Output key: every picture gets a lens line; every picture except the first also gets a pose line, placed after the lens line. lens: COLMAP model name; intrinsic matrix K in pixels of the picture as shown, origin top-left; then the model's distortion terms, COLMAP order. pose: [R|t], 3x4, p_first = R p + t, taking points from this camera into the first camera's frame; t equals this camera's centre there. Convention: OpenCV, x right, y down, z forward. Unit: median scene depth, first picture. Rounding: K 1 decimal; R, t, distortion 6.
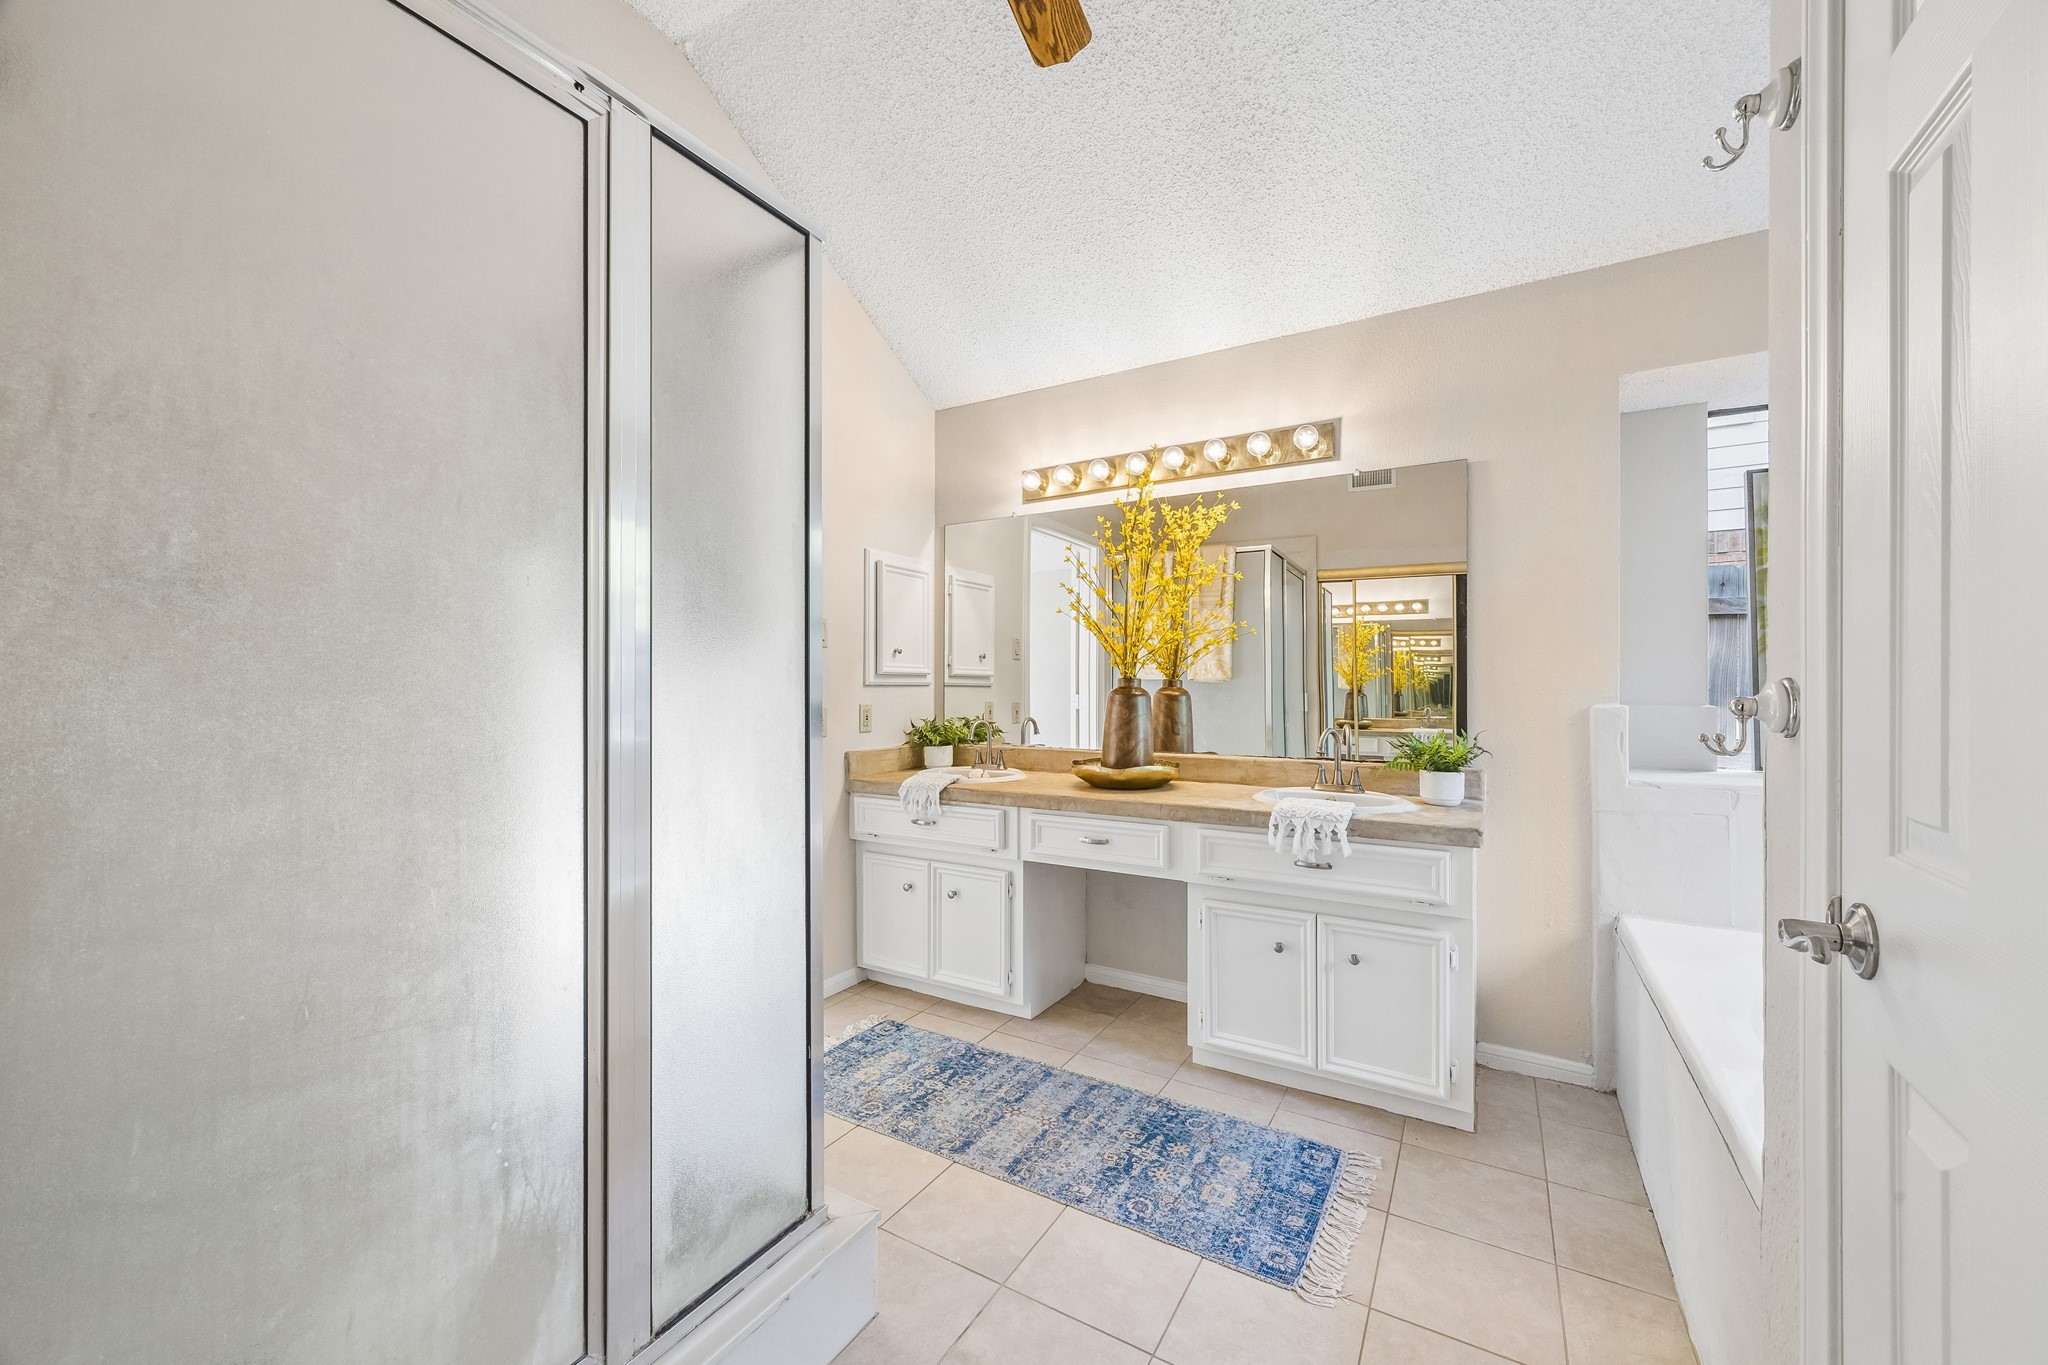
lens RADIAL K [[783.7, 0, 1024.8], [0, 783.7, 684.4], [0, 0, 1]] dist [-0.003253, 0.000096]
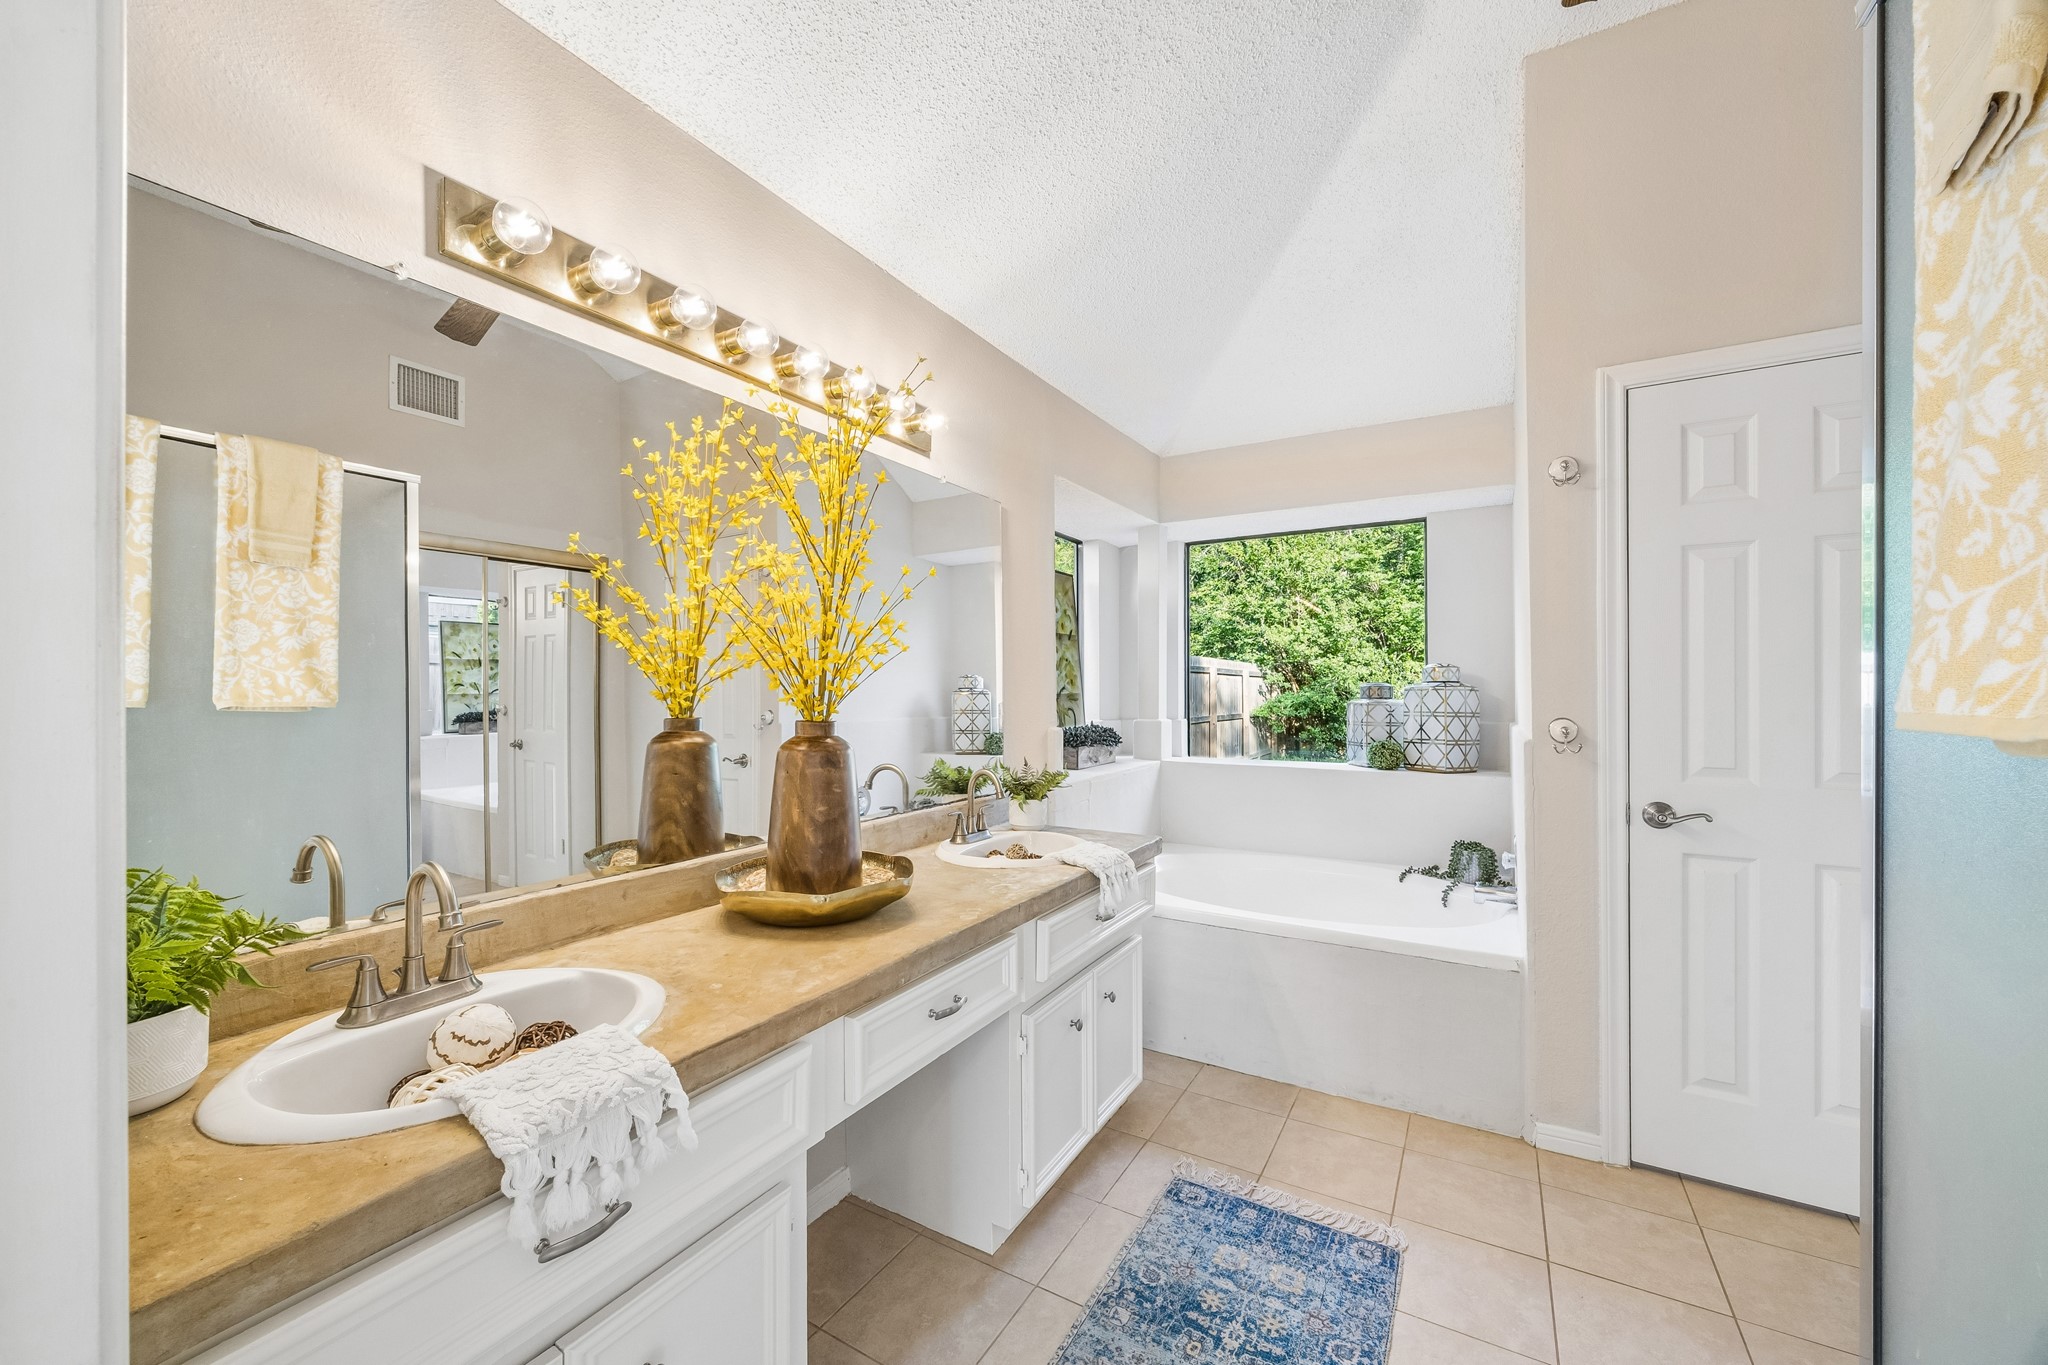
lens RADIAL K [[783.7, 0, 1022.5], [0, 783.7, 683.3], [0, 0, 1]] dist [-0.003253, 0.000096]
pose [[-0.011266, 0.005818, 0.999920, -0.544531], [-0.006125, 0.999964, -0.005887, -0.040796], [-0.999918, -0.006190, -0.011230, 1.056801]]
